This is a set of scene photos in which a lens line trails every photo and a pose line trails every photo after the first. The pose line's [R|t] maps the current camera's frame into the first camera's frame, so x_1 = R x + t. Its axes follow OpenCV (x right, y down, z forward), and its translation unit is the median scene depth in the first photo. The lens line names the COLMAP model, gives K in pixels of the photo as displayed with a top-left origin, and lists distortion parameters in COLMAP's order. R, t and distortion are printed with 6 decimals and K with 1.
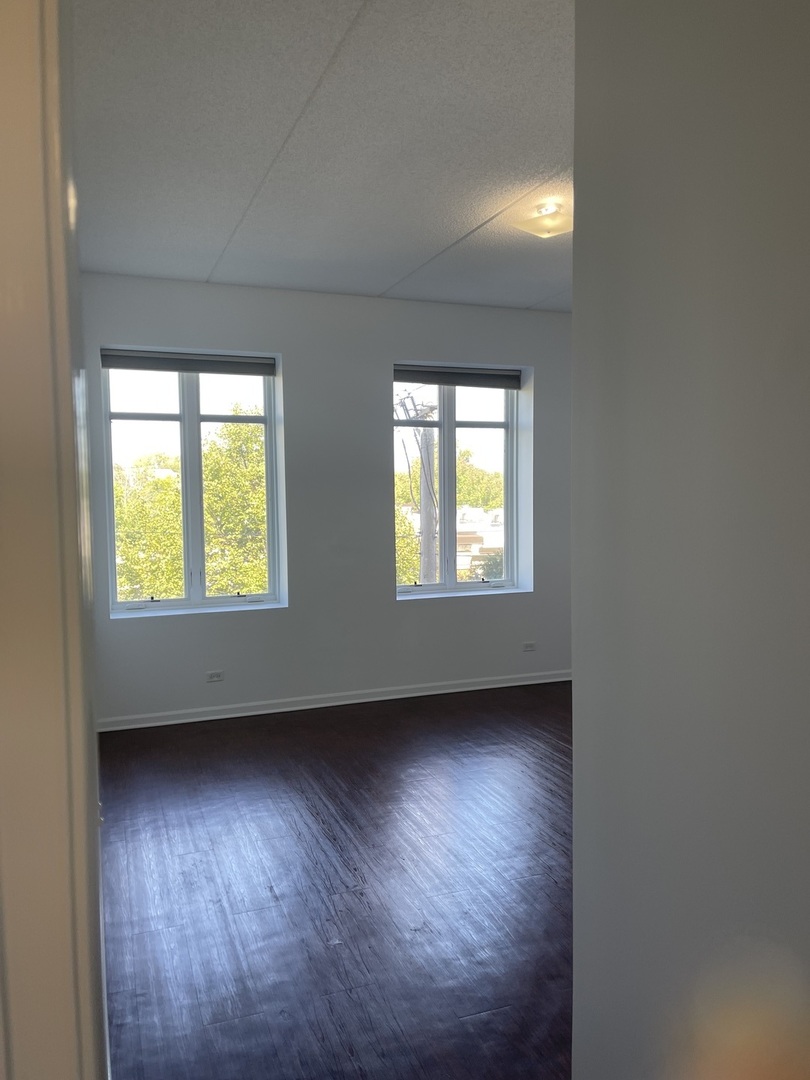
lens RADIAL K [[816.0, 0, 399.9], [0, 816.0, 537.7], [0, 0, 1]] dist [0.069557, -0.073587]
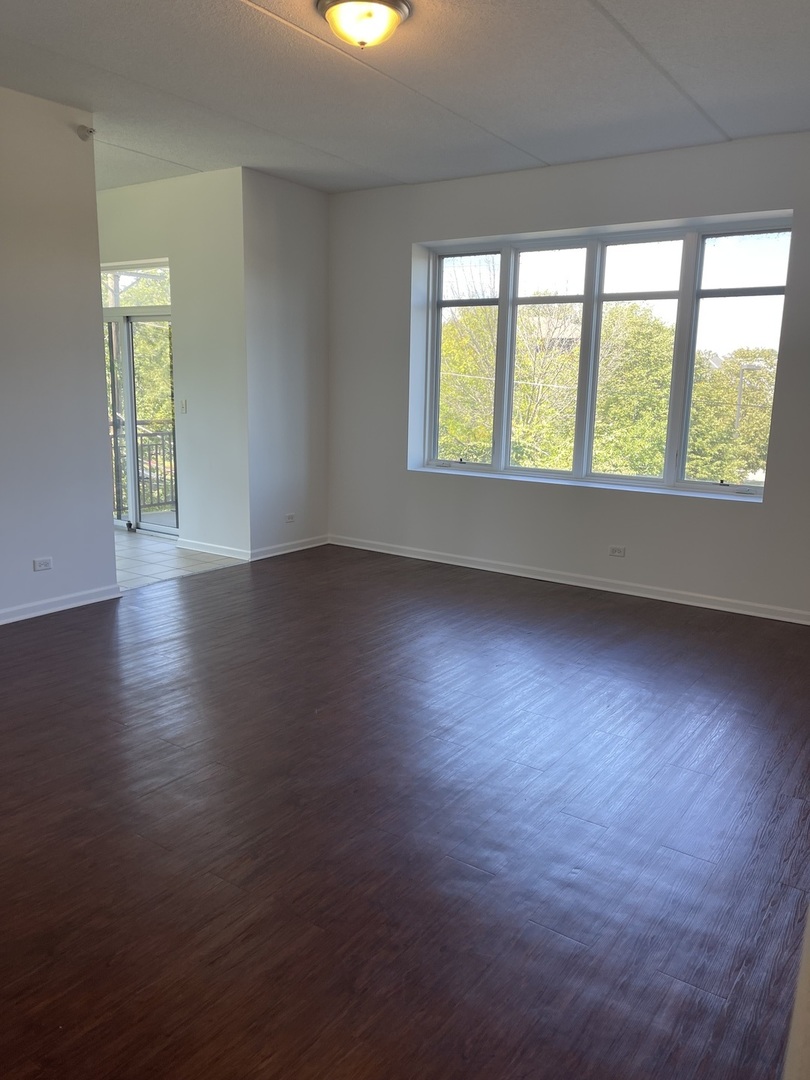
lens RADIAL K [[816.0, 0, 399.9], [0, 816.0, 538.4], [0, 0, 1]] dist [0.069557, -0.073587]
pose [[0.550985, 0.191208, -0.812315, 0.577735], [-0.072853, 0.980702, 0.181428, -0.020699], [0.831329, -0.040785, 0.554282, 0.232713]]
